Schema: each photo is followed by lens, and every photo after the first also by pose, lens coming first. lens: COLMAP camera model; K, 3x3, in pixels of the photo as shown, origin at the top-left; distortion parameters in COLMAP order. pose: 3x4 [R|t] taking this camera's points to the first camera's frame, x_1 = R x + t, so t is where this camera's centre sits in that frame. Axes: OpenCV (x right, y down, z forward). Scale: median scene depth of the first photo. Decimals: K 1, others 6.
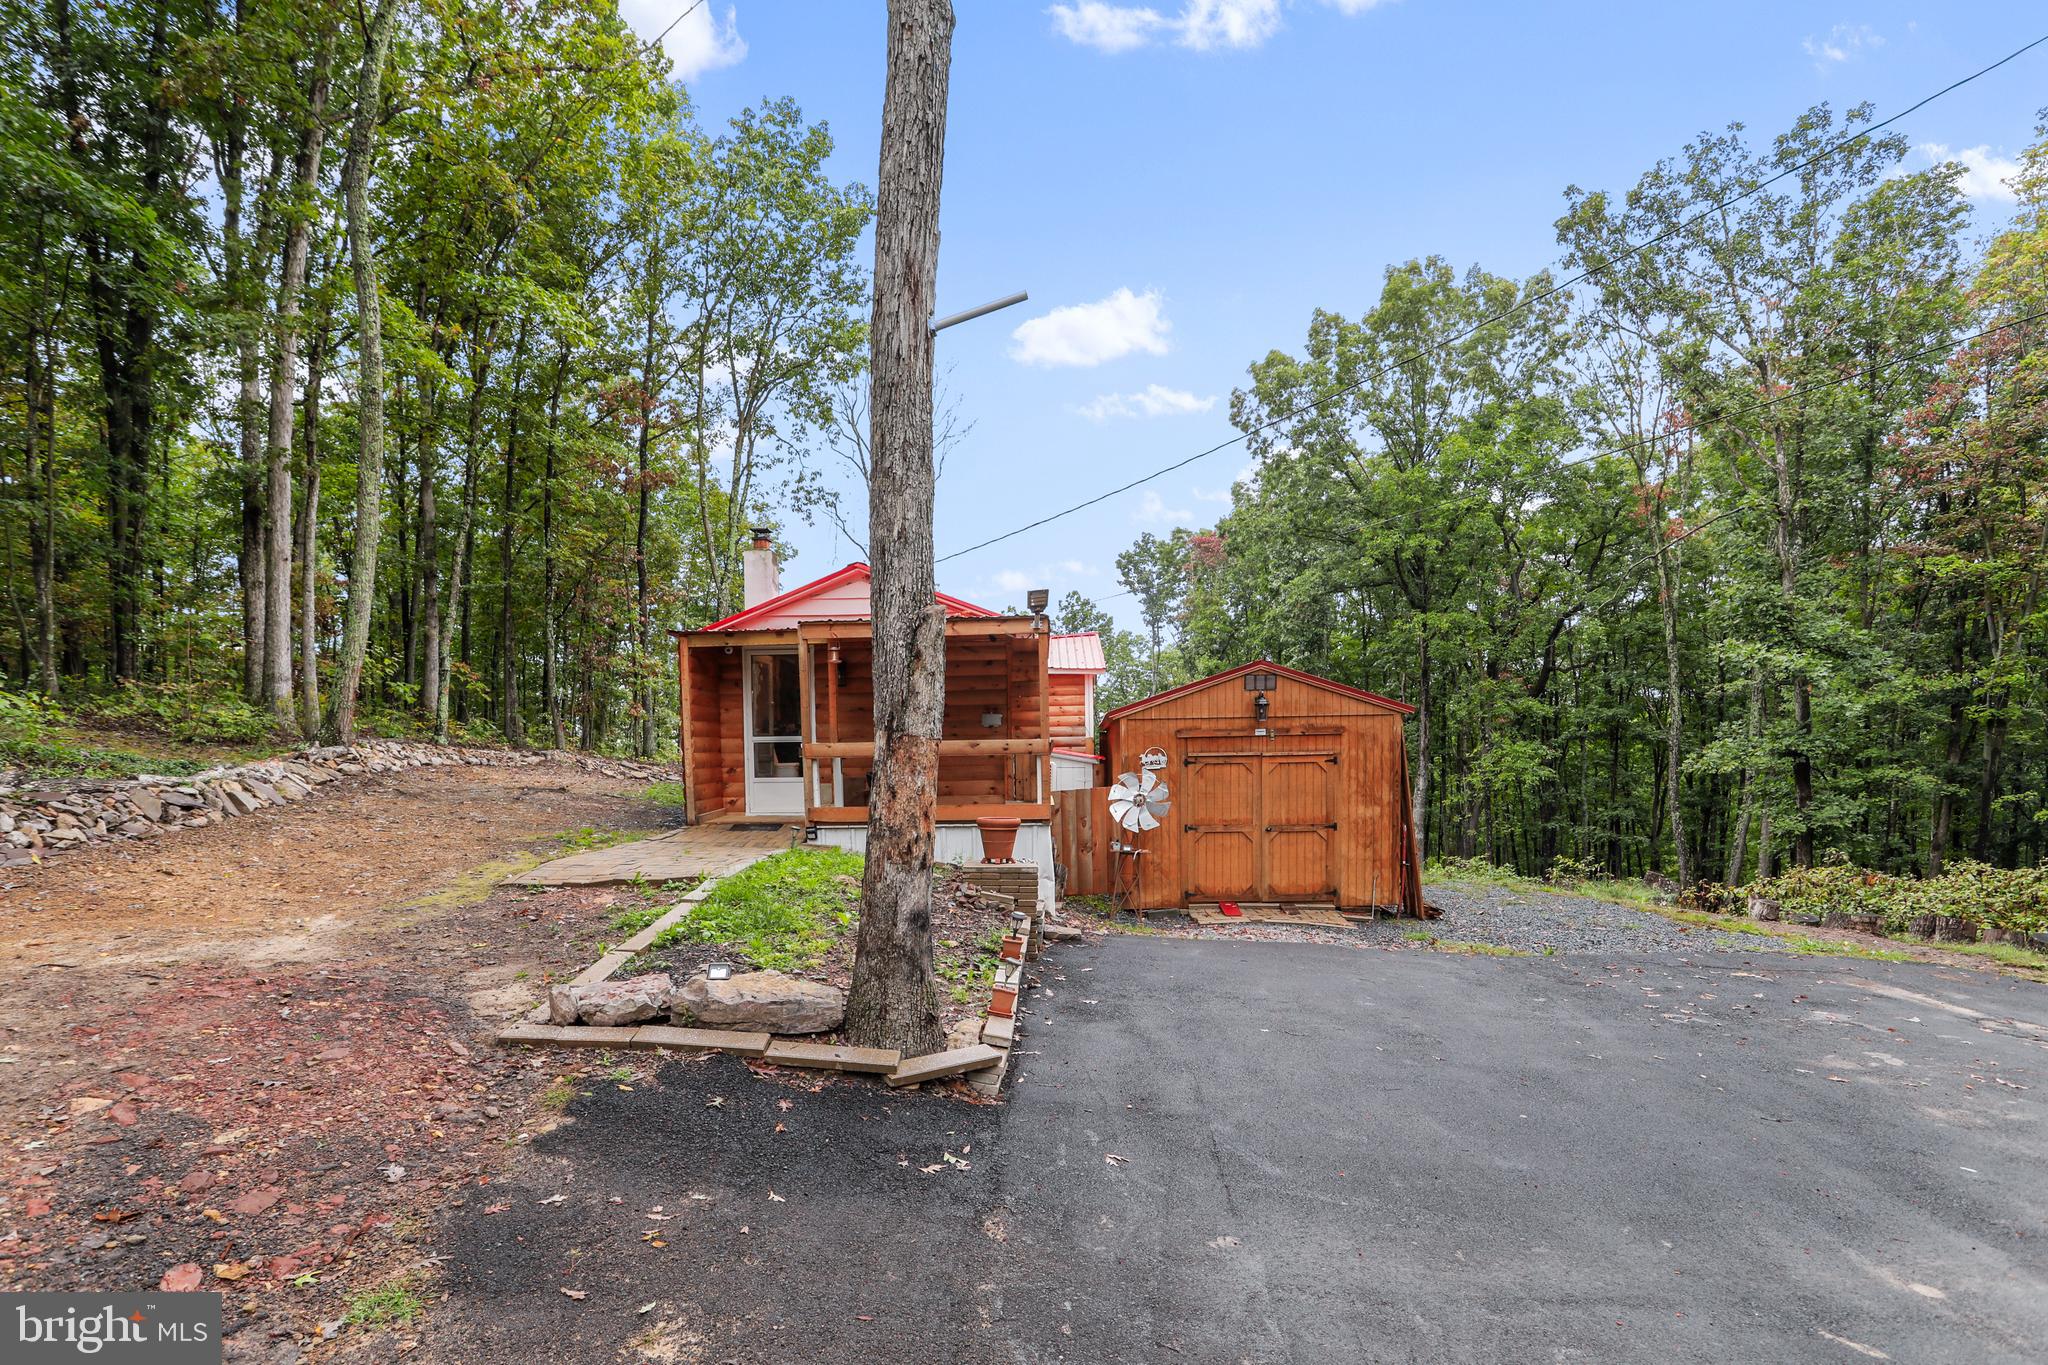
lens RADIAL K [[1019.1, 0, 1028.3], [0, 1019.1, 824.7], [0, 0, 1]] dist [-0.038563, 0.013674]
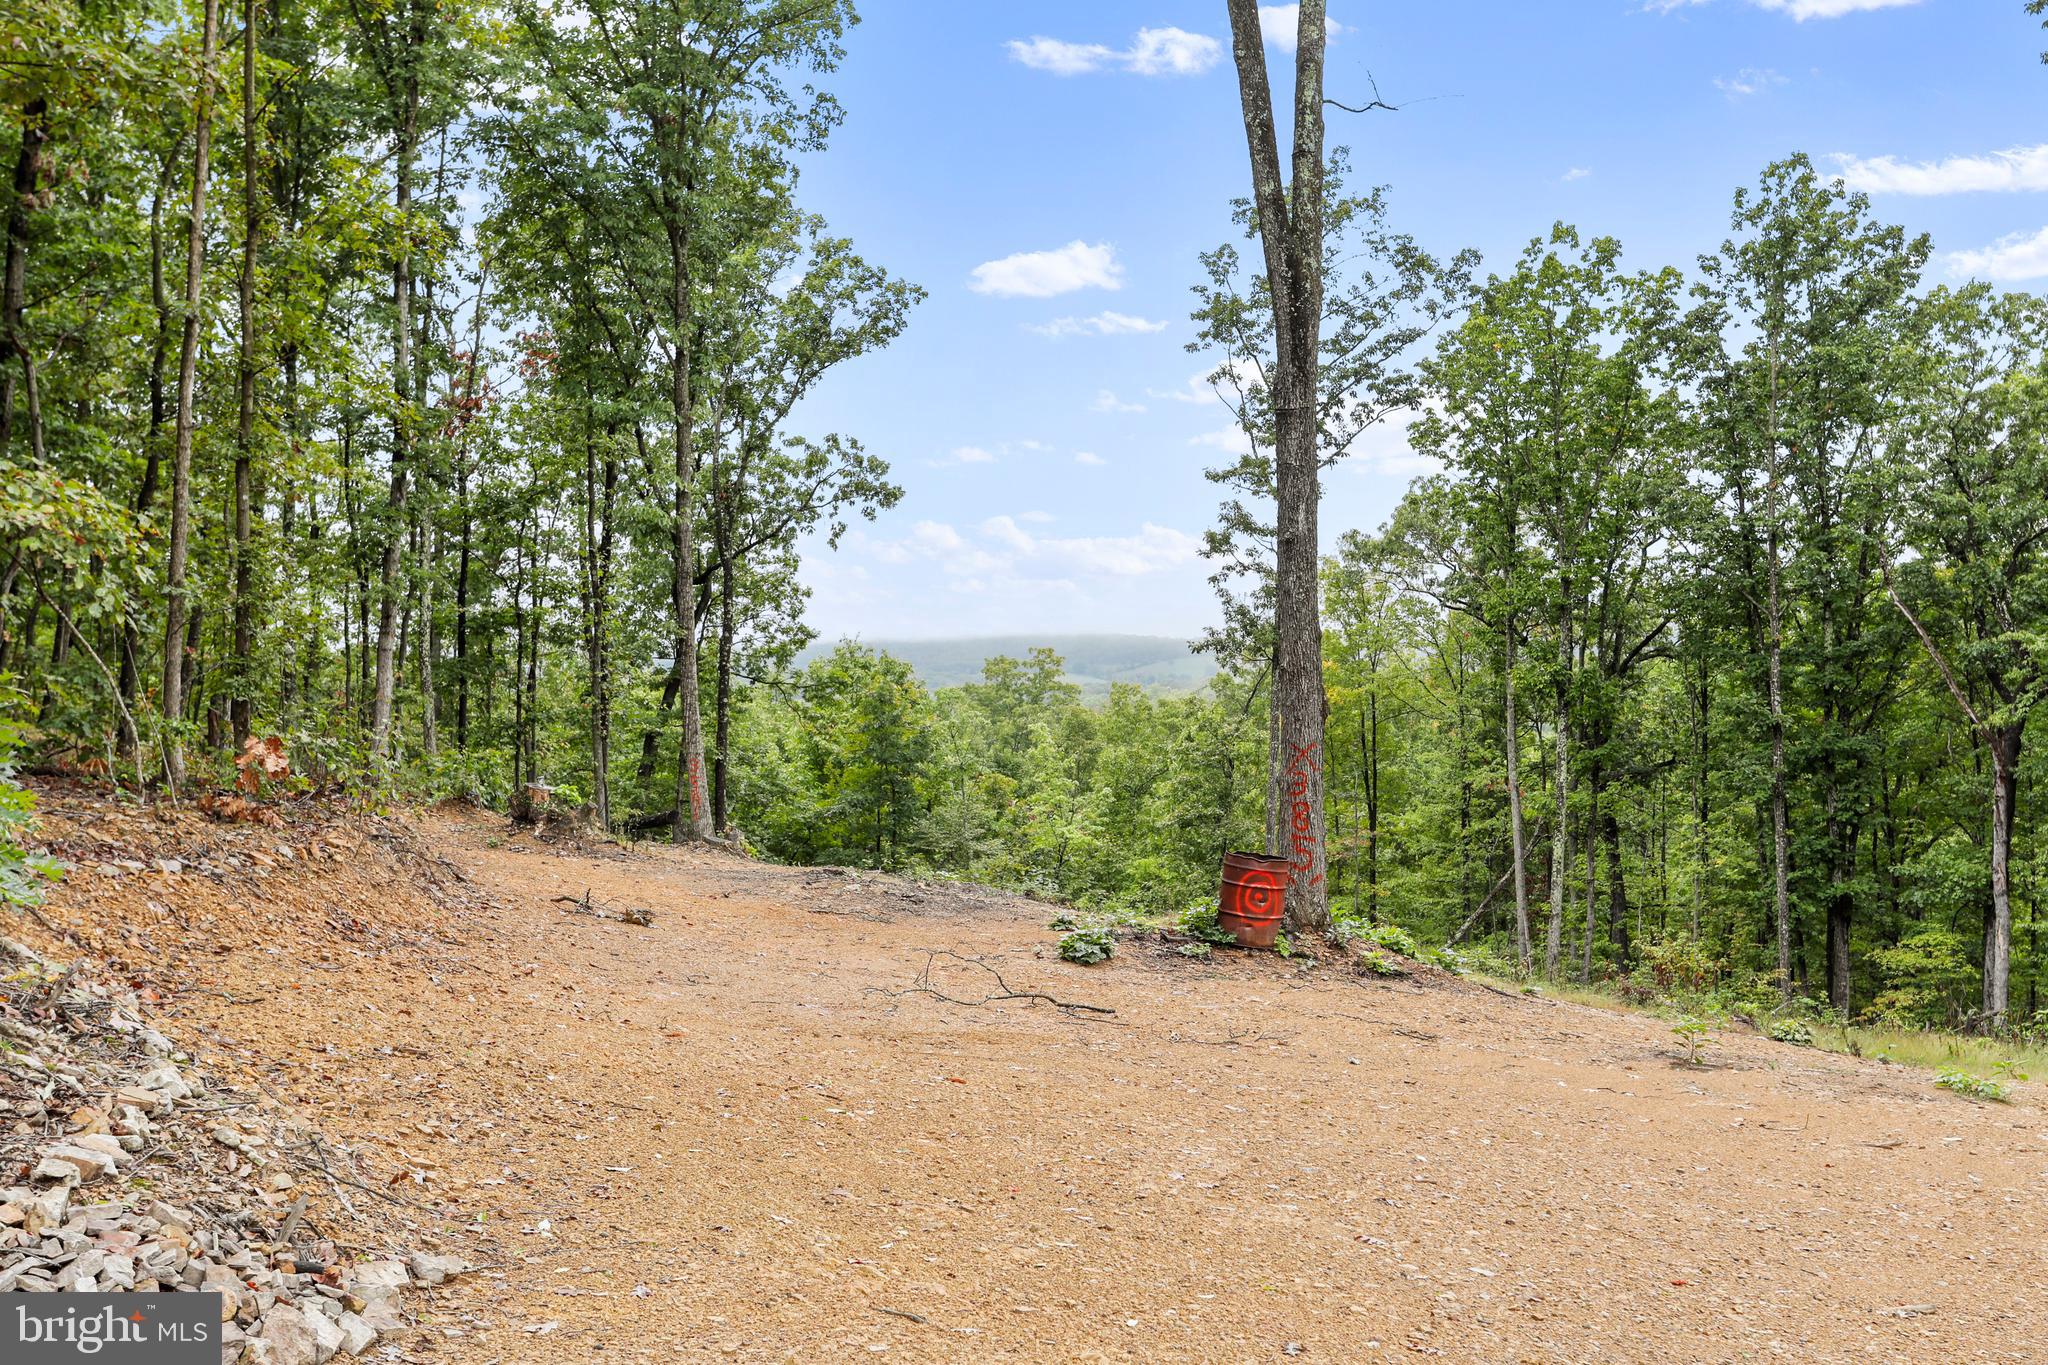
lens RADIAL K [[2289.1, 0, 1025.4], [0, 2289.1, 671.3], [0, 0, 1]] dist [0.066186, 0.000000]
pose [[0.982784, 0.010864, -0.184440, -0.381434], [-0.023394, 0.997552, -0.065898, -0.180510], [0.183272, 0.069078, 0.980632, 2.206312]]
